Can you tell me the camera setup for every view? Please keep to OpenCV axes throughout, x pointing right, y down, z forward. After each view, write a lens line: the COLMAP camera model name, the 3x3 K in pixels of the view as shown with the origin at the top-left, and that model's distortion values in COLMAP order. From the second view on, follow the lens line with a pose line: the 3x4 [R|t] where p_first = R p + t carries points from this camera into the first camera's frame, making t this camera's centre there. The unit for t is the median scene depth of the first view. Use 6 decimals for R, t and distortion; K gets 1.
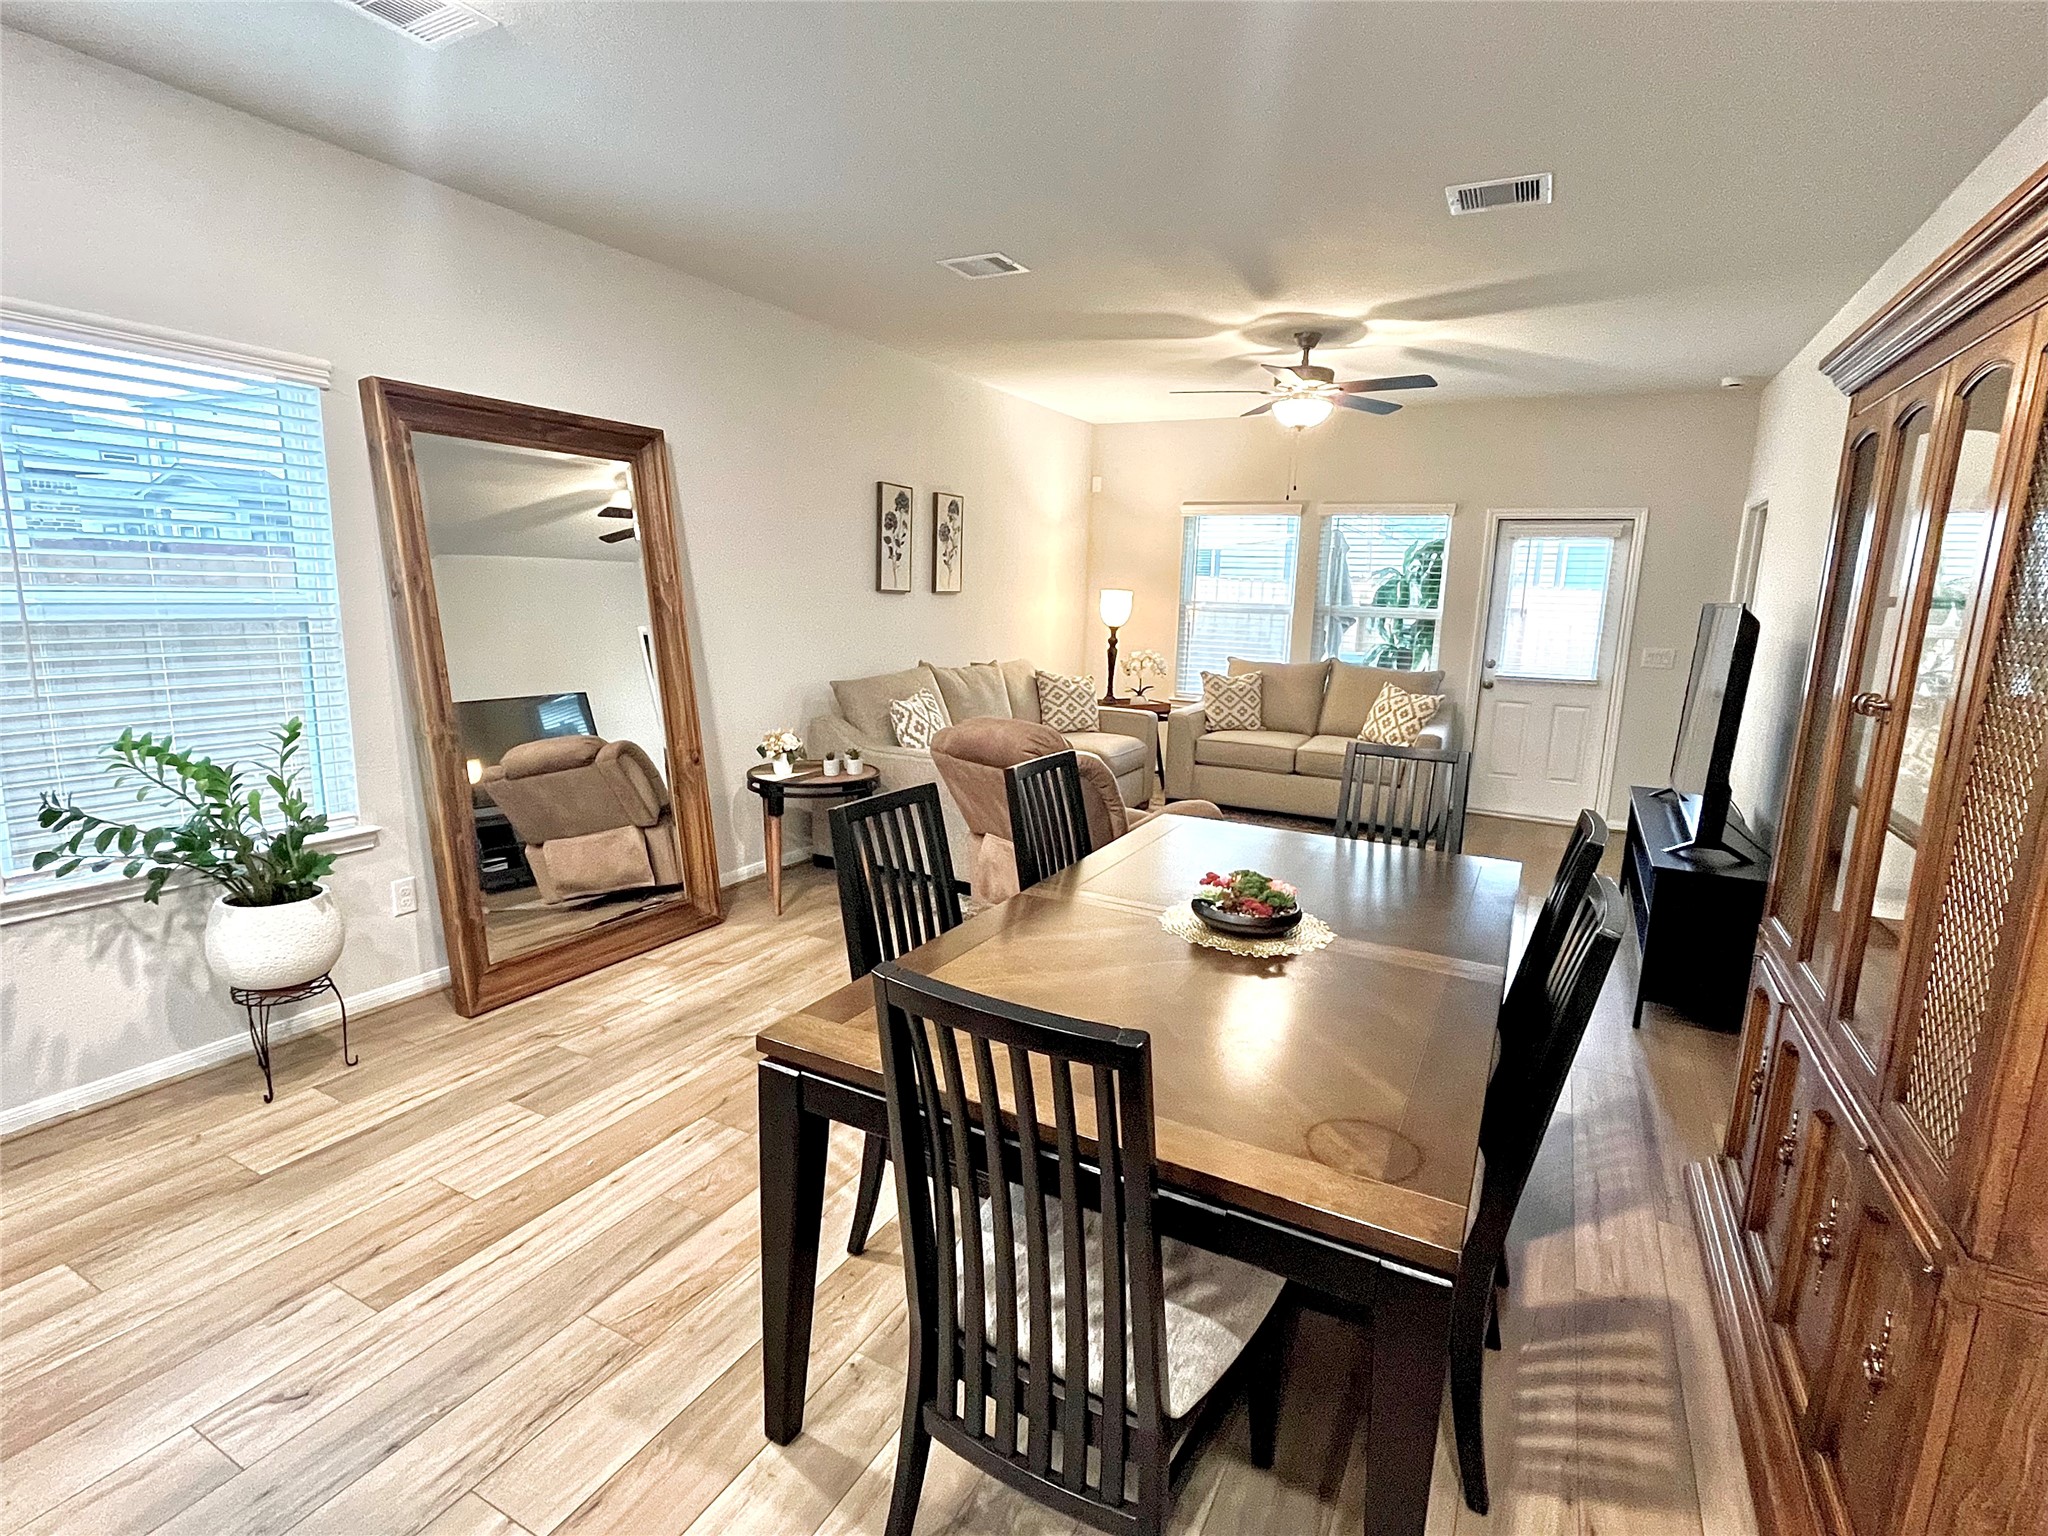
lens RADIAL K [[959.6, 0, 1024.0], [0, 959.6, 768.0], [0, 0, 1]] dist [-0.060945, -0.000075]
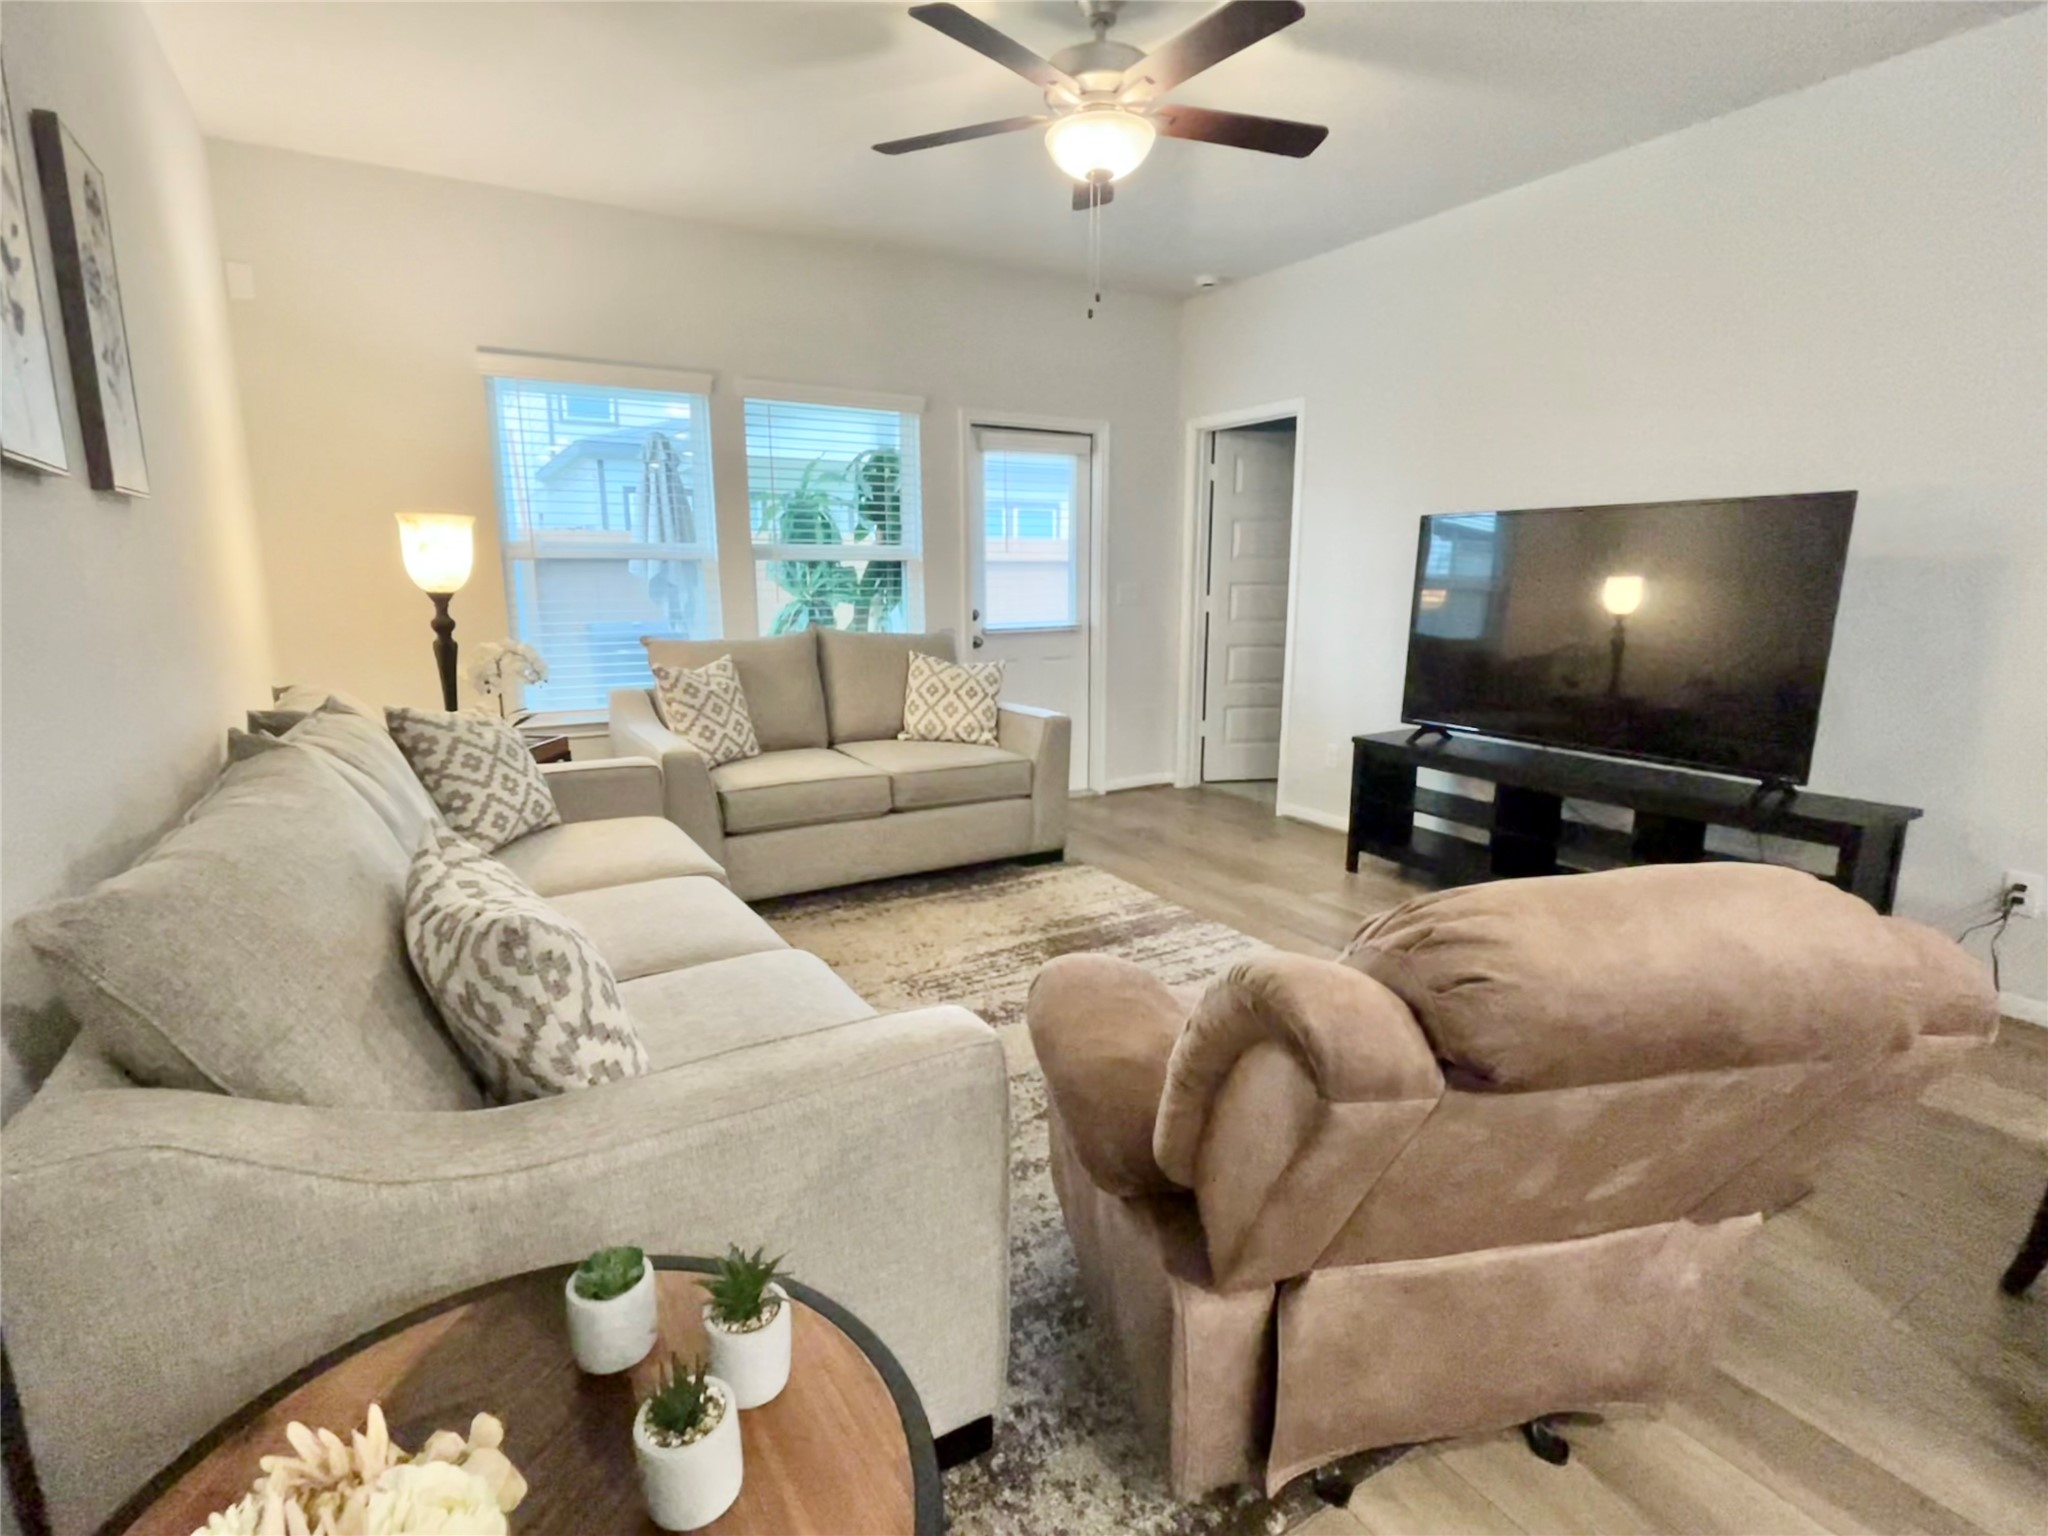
lens RADIAL K [[980.1, 0, 1005.9], [0, 980.1, 779.7], [0, 0, 1]] dist [-0.027955, -0.000022]
pose [[0.520259, -0.201756, 0.829834, -0.194301], [0.167714, 0.976909, 0.132367, -0.084845], [-0.837378, 0.070310, 0.542083, 0.584220]]
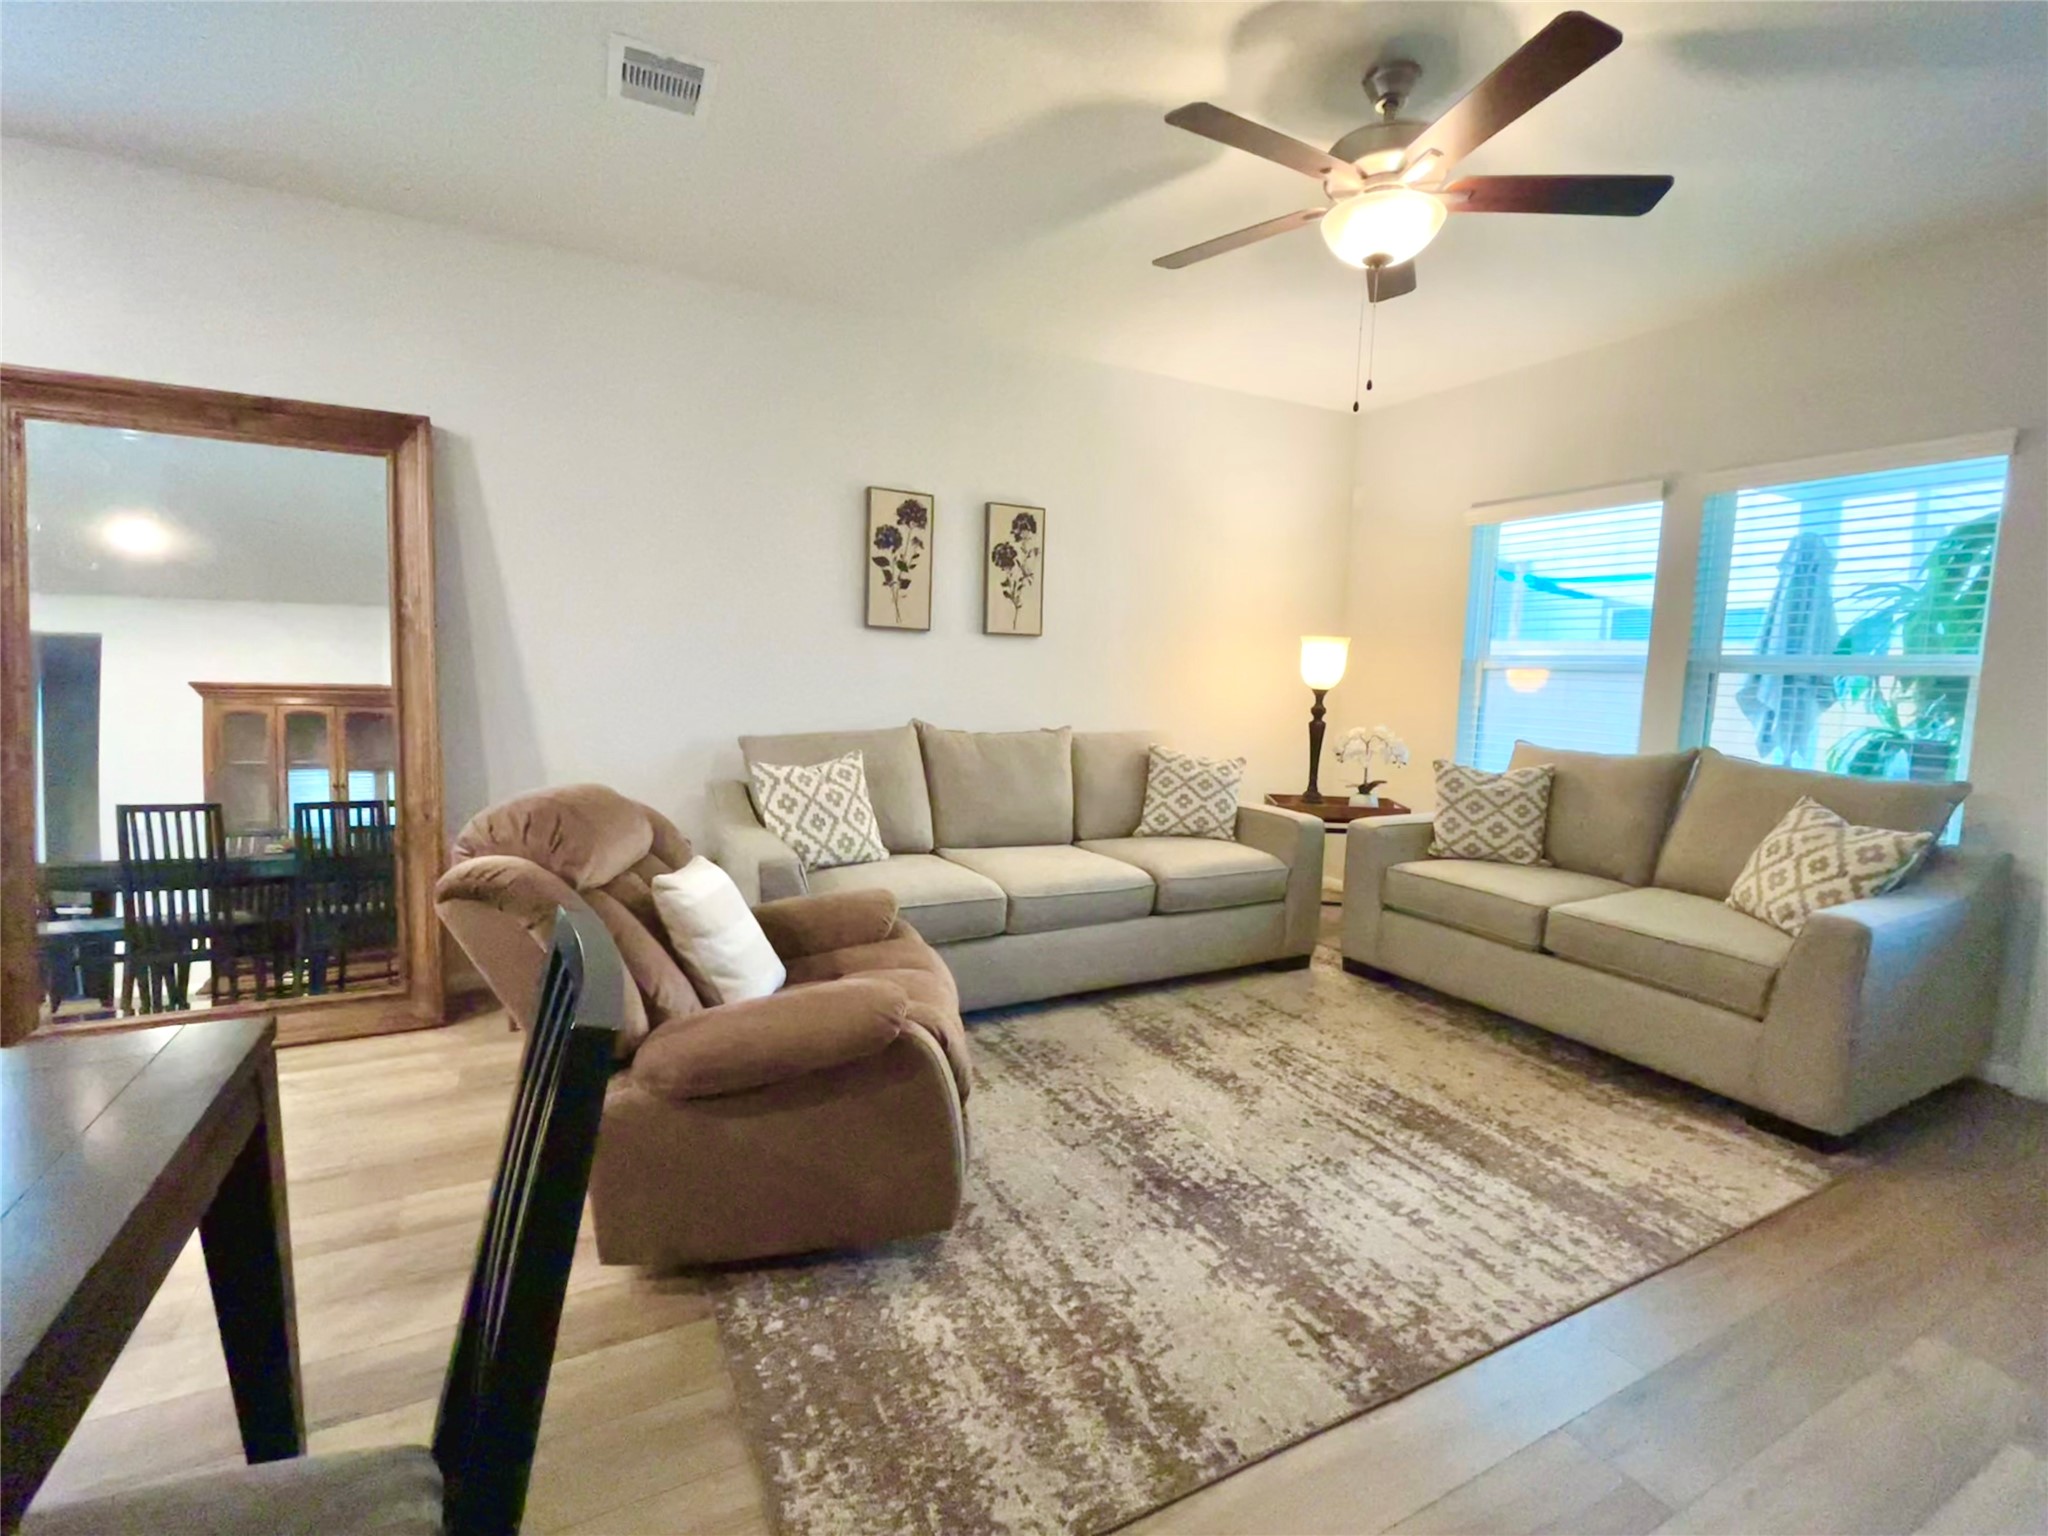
lens RADIAL K [[897.2, 0, 1024.0], [0, 897.2, 768.0], [0, 0, 1]] dist [-0.016804, 0.000077]
pose [[0.830811, 0.056666, -0.553662, 0.308890], [-0.106843, 0.992539, -0.058741, -0.036001], [0.546203, 0.107958, 0.830667, 0.404451]]
